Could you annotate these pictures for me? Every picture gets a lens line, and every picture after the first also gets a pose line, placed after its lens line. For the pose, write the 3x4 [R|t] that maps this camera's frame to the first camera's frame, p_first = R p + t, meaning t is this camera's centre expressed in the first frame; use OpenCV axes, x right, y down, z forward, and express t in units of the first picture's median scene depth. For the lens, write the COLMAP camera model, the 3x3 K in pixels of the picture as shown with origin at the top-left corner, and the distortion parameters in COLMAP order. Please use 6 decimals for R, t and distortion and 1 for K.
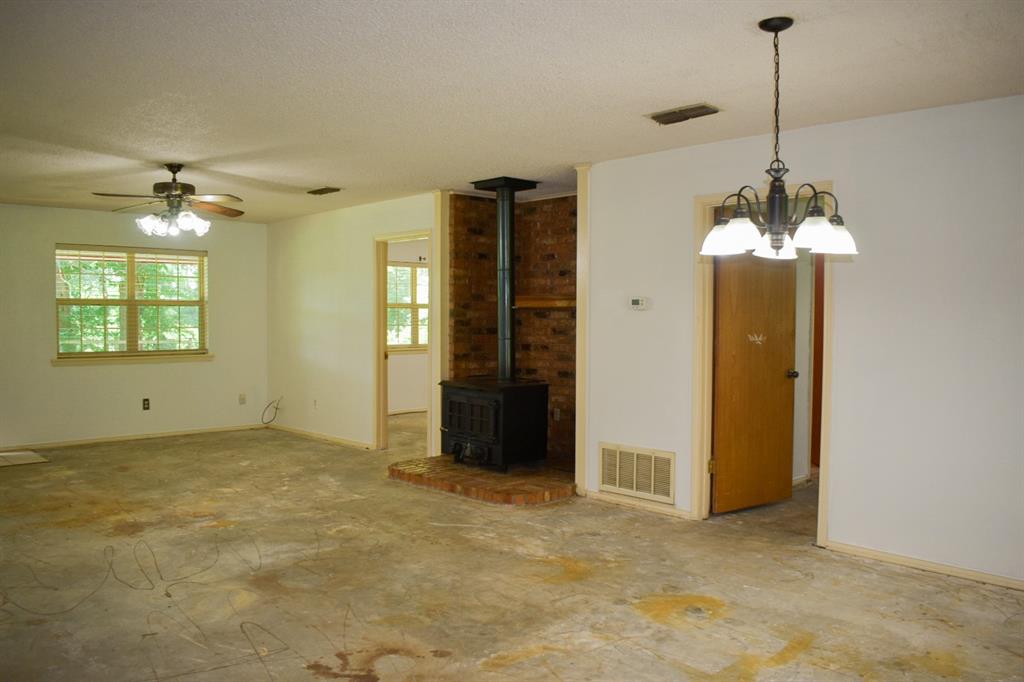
lens RADIAL K [[801.3, 0, 512.0], [0, 801.3, 341.0], [0, 0, 1]] dist [-0.090705, 0.006219]
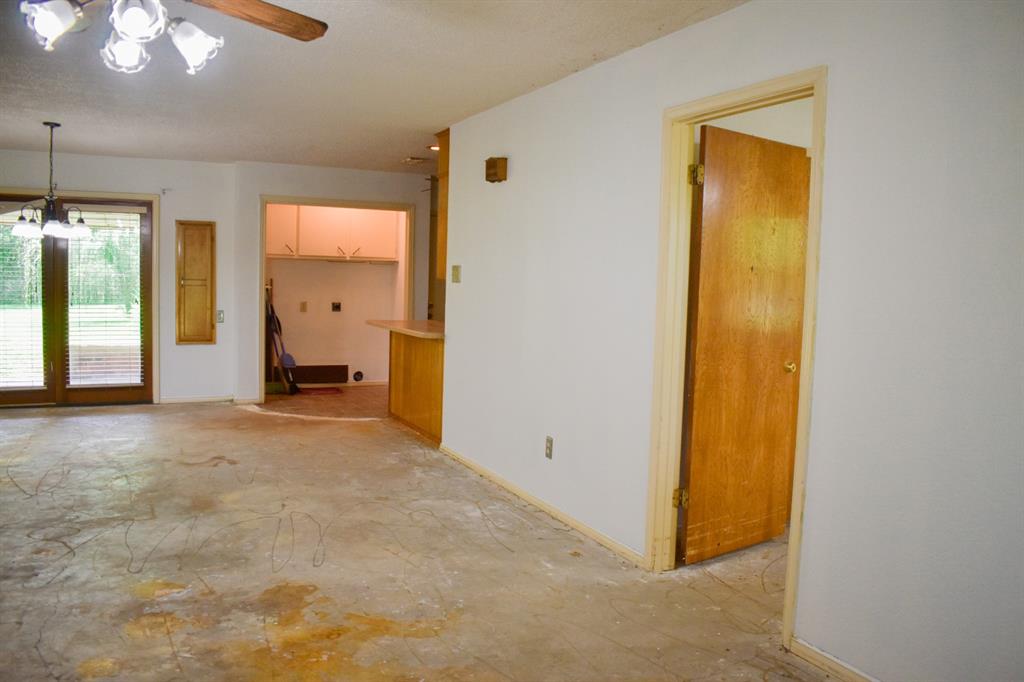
lens RADIAL K [[801.3, 0, 512.0], [0, 801.3, 341.0], [0, 0, 1]] dist [-0.090705, 0.006219]
pose [[-0.952651, -0.057708, 0.298539, -0.980585], [-0.027061, 0.994020, 0.105791, -0.057679], [-0.302859, 0.092703, -0.948516, 1.765067]]
